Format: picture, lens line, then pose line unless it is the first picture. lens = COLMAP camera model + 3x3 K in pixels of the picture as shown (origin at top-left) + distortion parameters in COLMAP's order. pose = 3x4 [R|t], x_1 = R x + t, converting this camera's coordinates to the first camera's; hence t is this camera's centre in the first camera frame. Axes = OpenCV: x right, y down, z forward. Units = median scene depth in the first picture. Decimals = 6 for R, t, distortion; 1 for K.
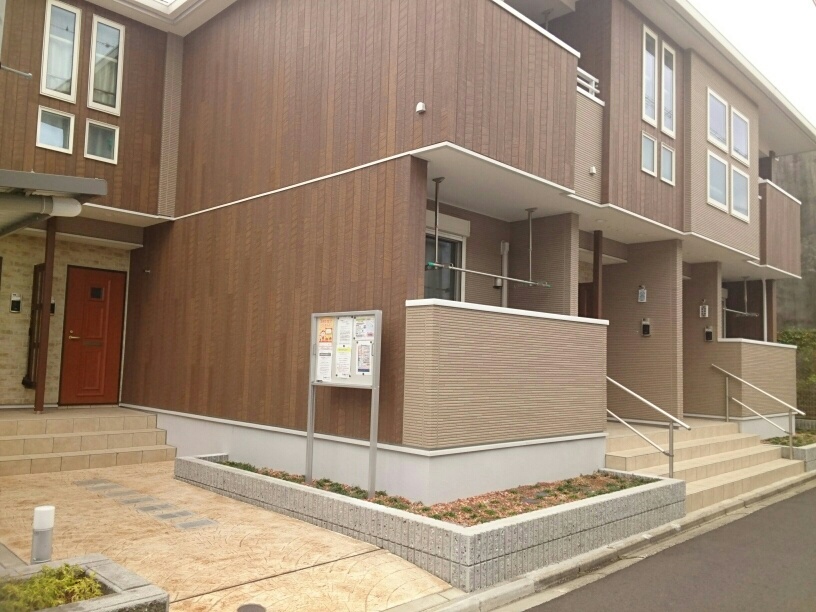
lens RADIAL K [[655.3, 0, 410.5], [0, 655.3, 306.9], [0, 0, 1]] dist [0.079740, -0.101670]
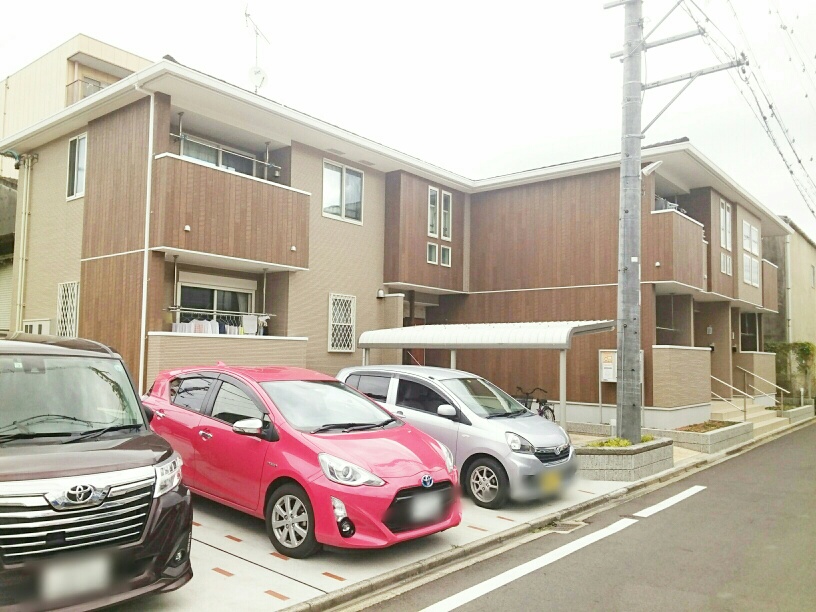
lens RADIAL K [[655.3, 0, 406.6], [0, 655.3, 309.7], [0, 0, 1]] dist [0.079740, -0.101670]
pose [[0.995861, -0.007384, 0.090588, -0.807841], [0.006060, 0.999871, 0.014880, -0.132189], [-0.090686, -0.014269, 0.995777, -0.946472]]
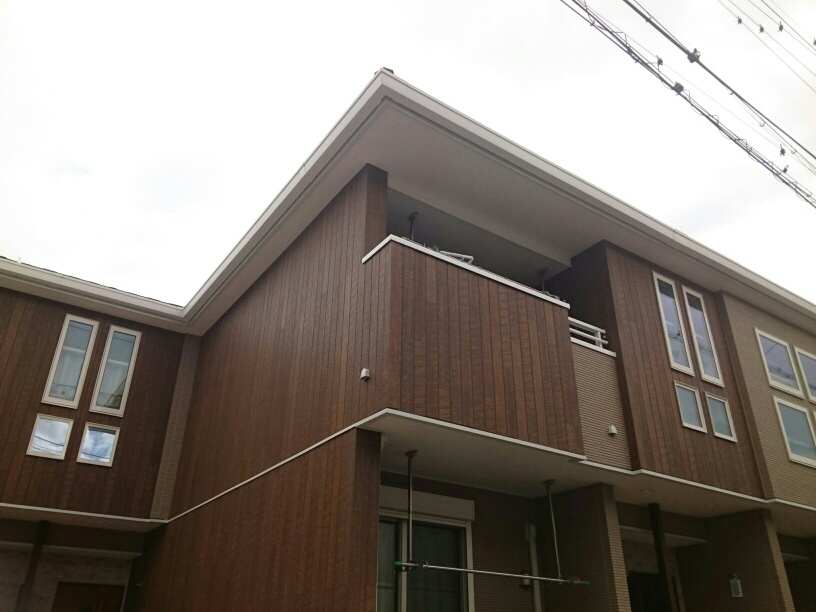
lens RADIAL K [[655.3, 0, 406.3], [0, 655.3, 310.5], [0, 0, 1]] dist [0.079740, -0.101670]
pose [[0.982208, -0.110247, -0.152030, 0.156157], [0.039746, 0.913243, -0.405472, -0.015748], [0.183543, 0.392216, 0.901376, 0.135177]]
